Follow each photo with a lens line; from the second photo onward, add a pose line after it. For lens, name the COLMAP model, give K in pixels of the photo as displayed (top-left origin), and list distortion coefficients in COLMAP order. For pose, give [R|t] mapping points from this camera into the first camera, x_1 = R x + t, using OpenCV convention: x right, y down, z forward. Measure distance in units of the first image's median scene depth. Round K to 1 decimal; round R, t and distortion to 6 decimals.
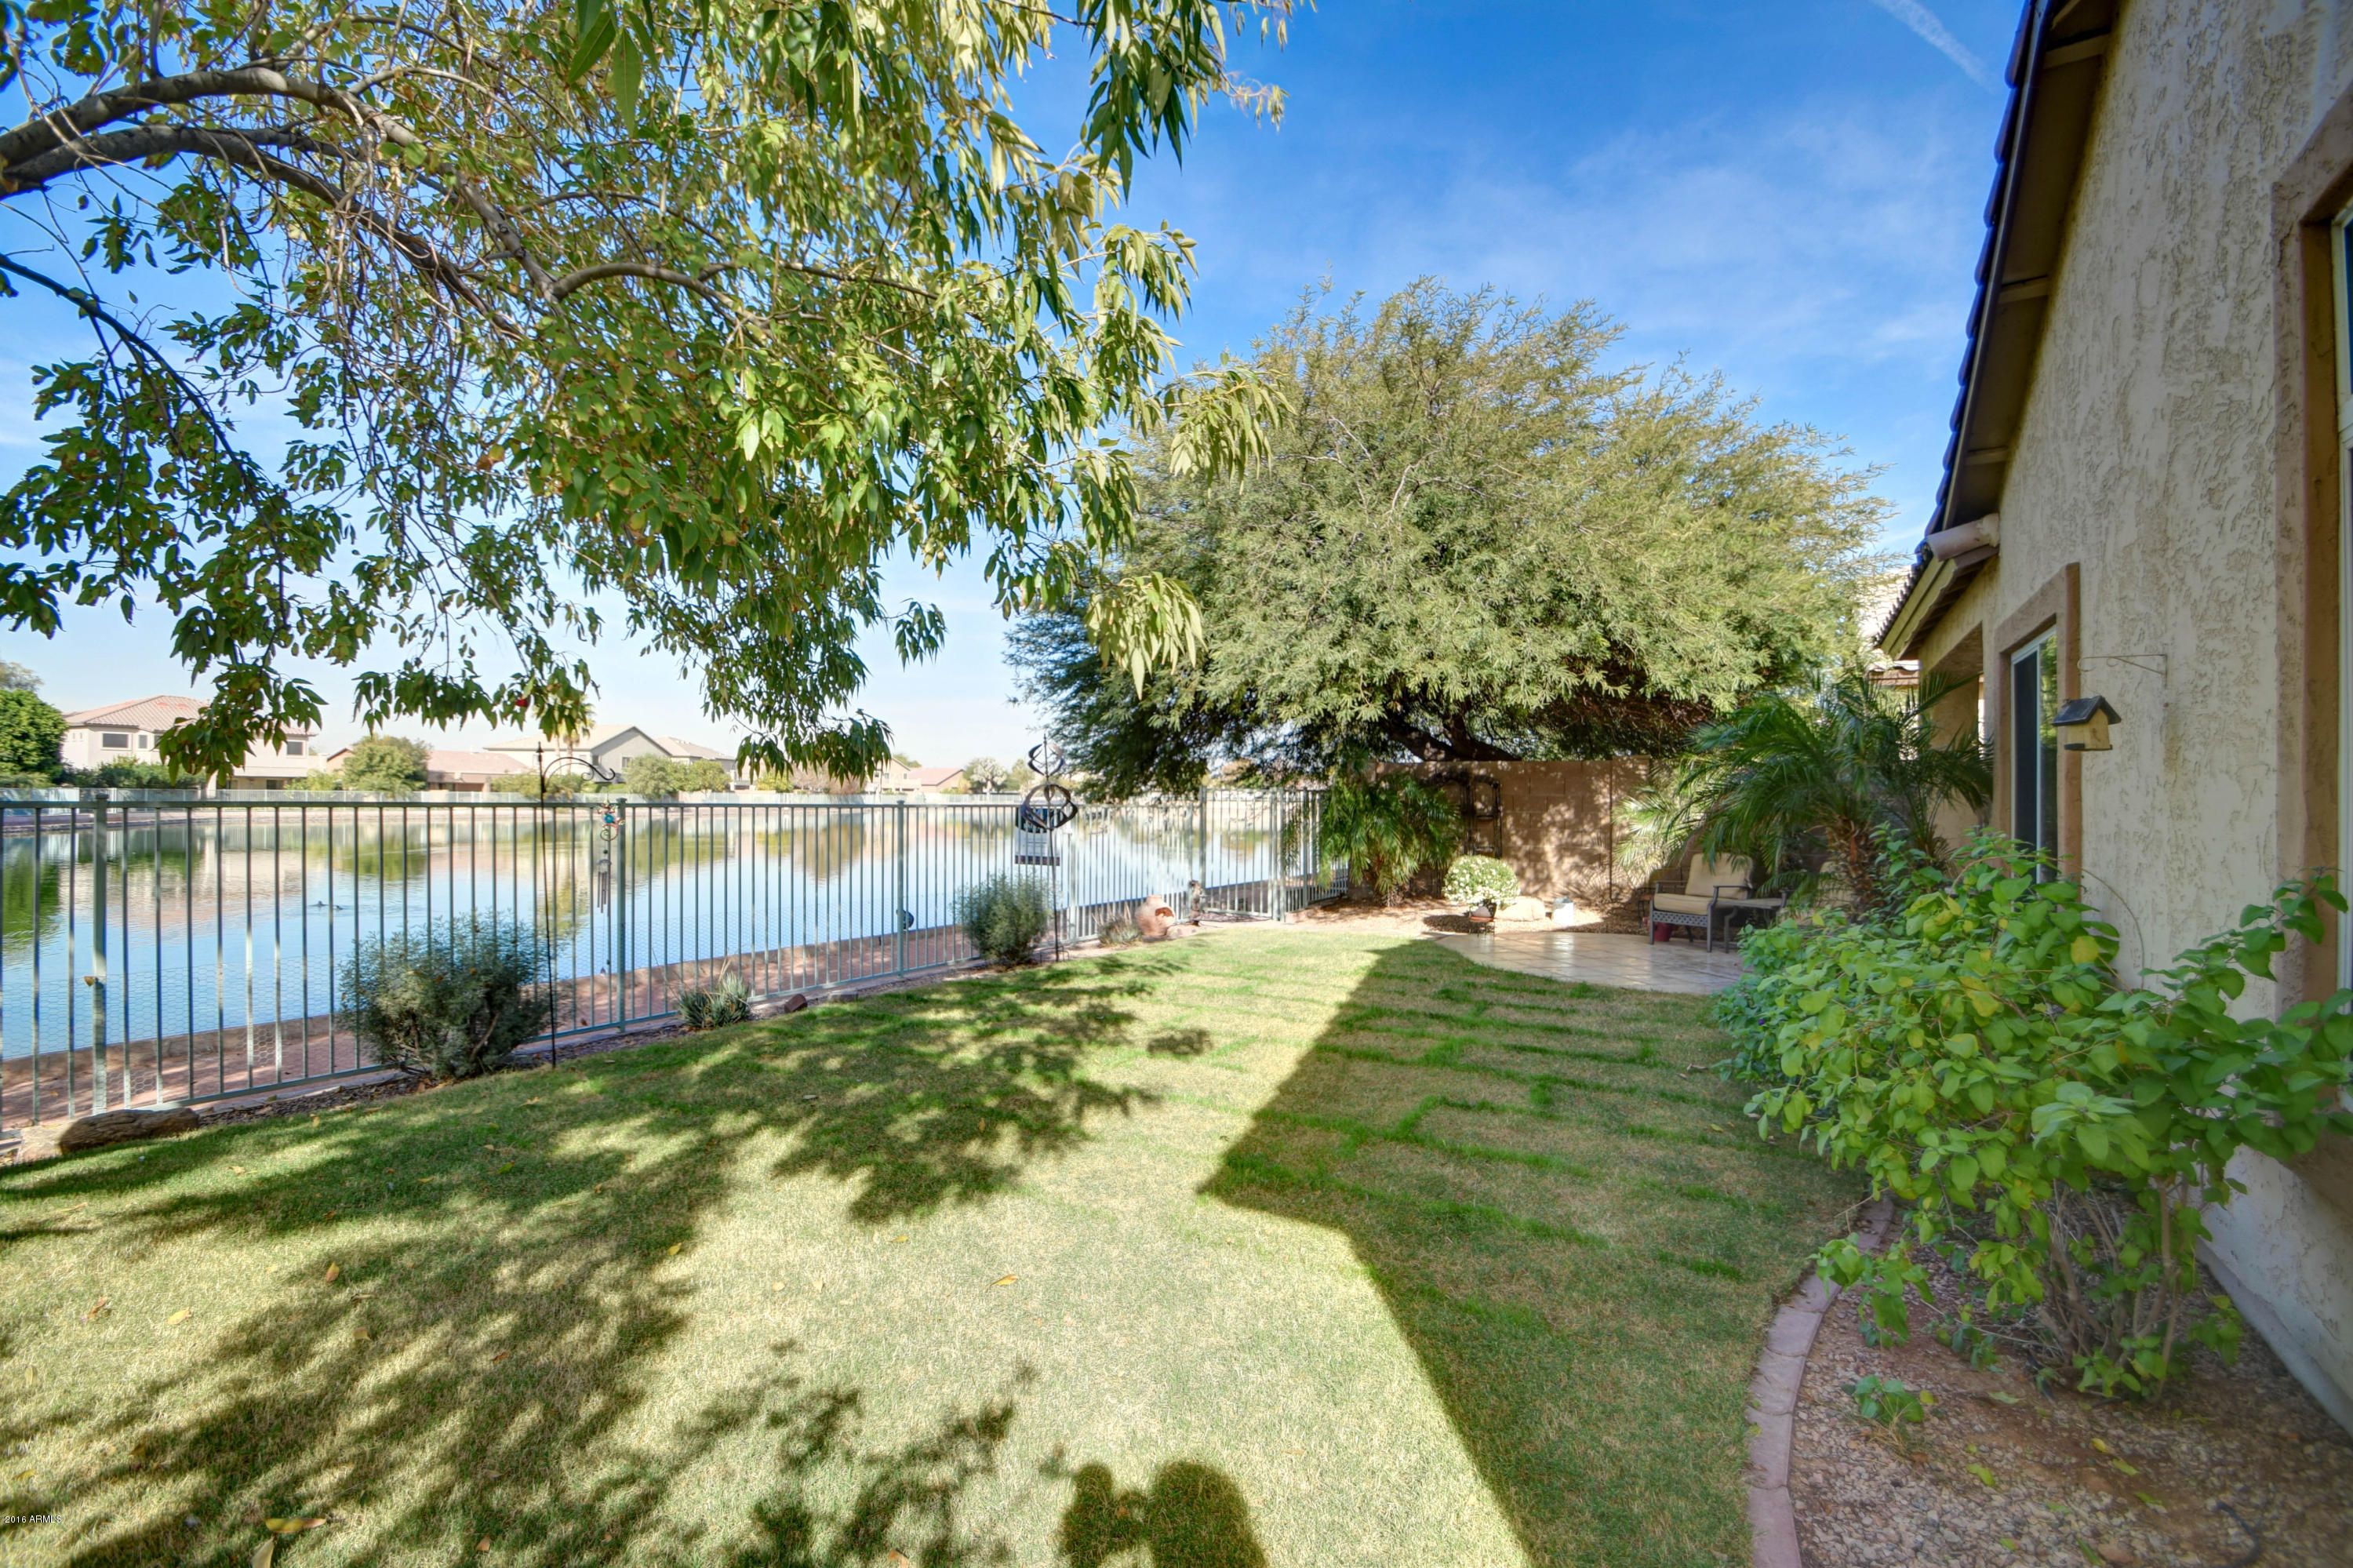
lens RADIAL K [[1104.6, 0, 1174.4], [0, 1104.6, 793.2], [0, 0, 1]] dist [-0.000521, -0.008911]
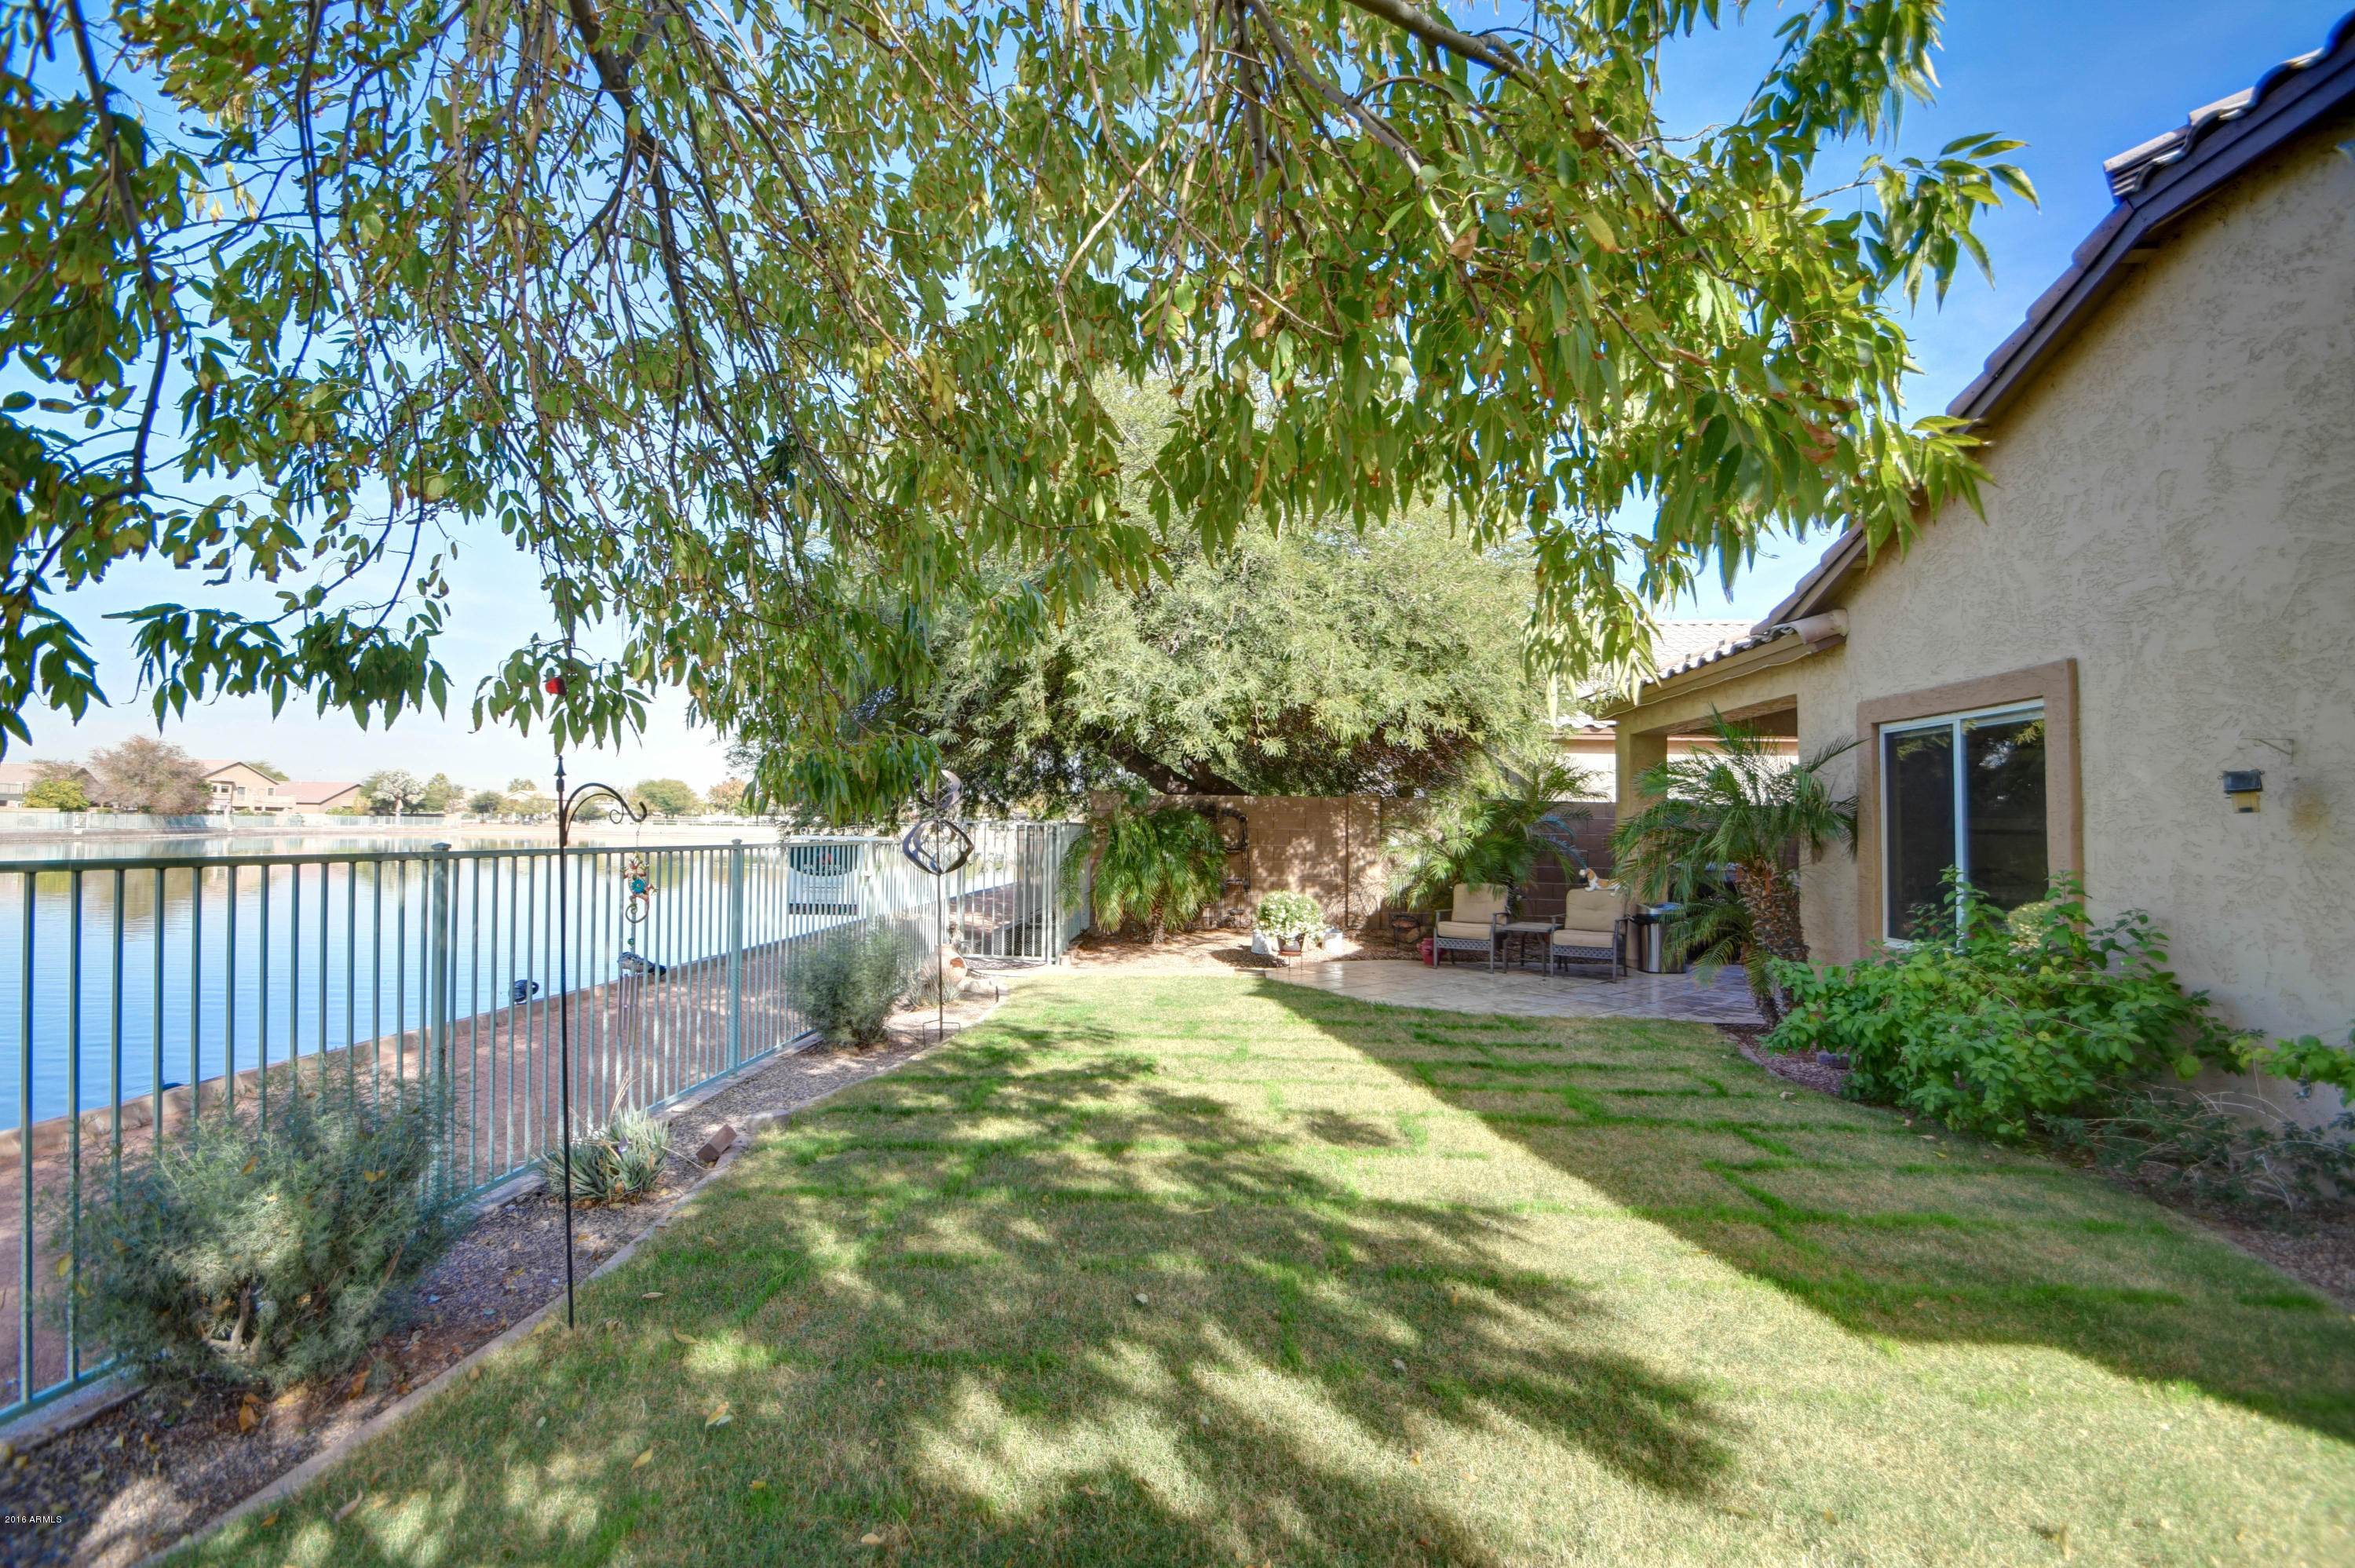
lens RADIAL K [[1069.5, 0, 1177.5], [0, 1069.5, 784.0], [0, 0, 1]] dist [-0.000947, -0.008129]
pose [[0.881070, 0.022202, 0.472465, -0.587726], [-0.007631, 0.999435, -0.032735, -0.016436], [-0.472925, 0.025236, 0.880741, 0.378863]]
